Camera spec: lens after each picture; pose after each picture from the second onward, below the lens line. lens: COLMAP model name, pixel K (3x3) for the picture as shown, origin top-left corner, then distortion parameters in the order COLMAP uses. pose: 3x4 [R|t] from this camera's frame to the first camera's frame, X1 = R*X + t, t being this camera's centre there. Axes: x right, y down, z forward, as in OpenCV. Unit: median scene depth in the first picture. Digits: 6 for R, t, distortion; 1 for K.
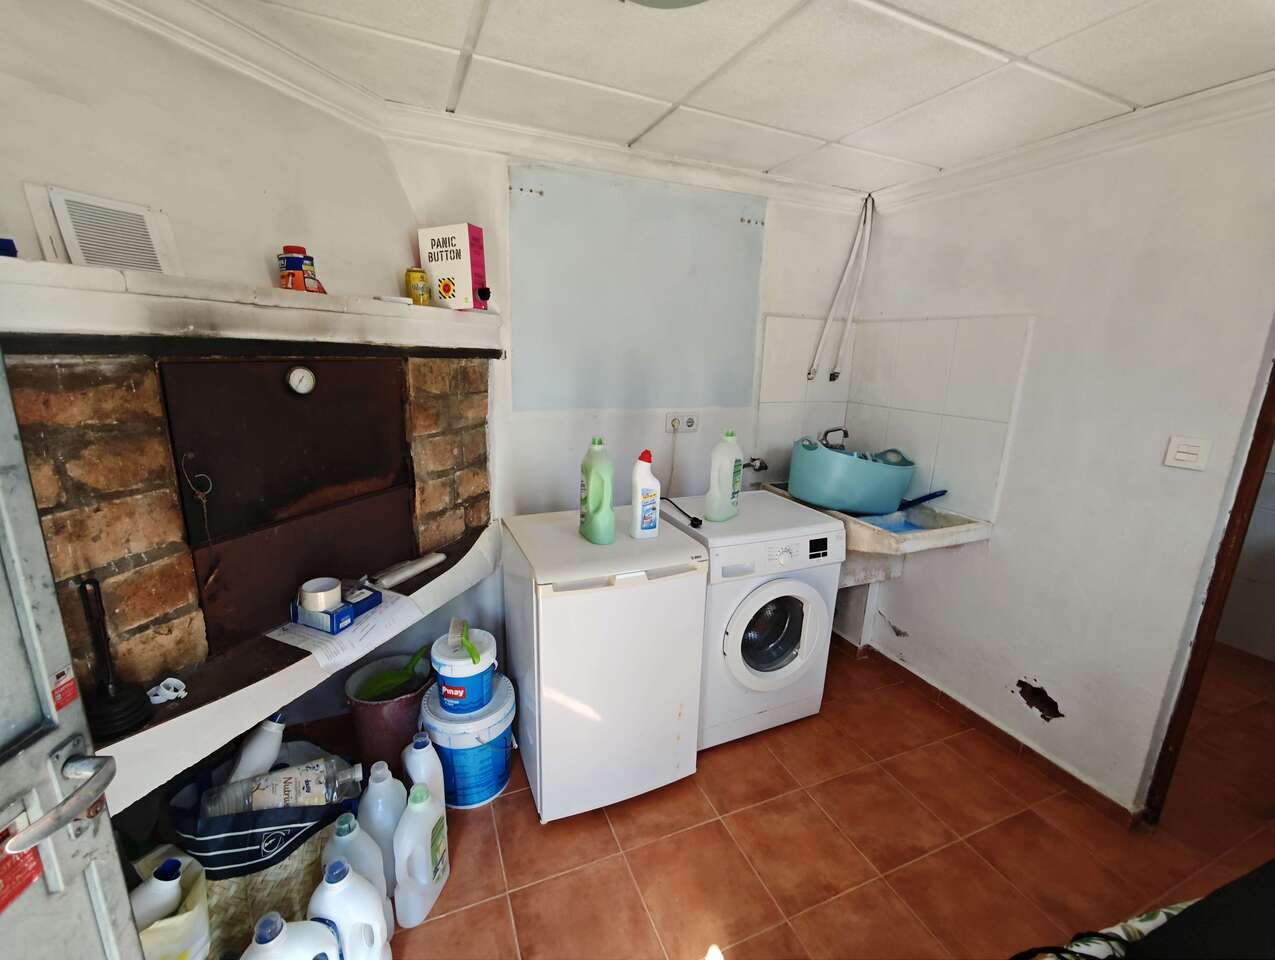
lens RADIAL K [[529.1, 0, 630.3], [0, 529.1, 477.7], [0, 0, 1]] dist [0.000173, -0.001226]
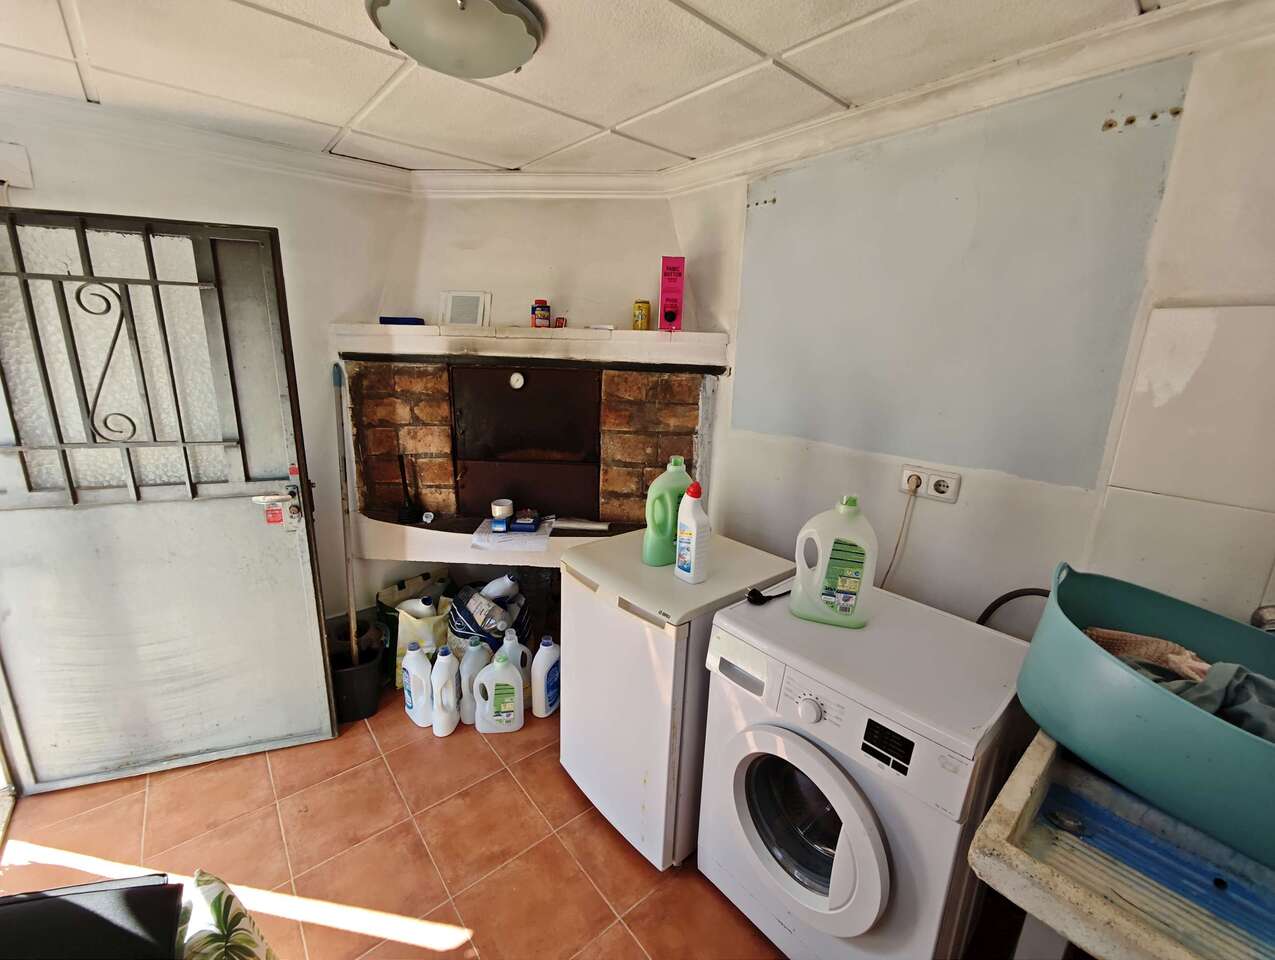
lens RADIAL K [[529.1, 0, 627.6], [0, 529.1, 475.2], [0, 0, 1]] dist [0.000173, -0.001226]
pose [[0.295425, 0.210505, -0.931886, 0.836546], [-0.240553, 0.960387, 0.140683, -0.164263], [0.924585, 0.182607, 0.334360, 0.619786]]
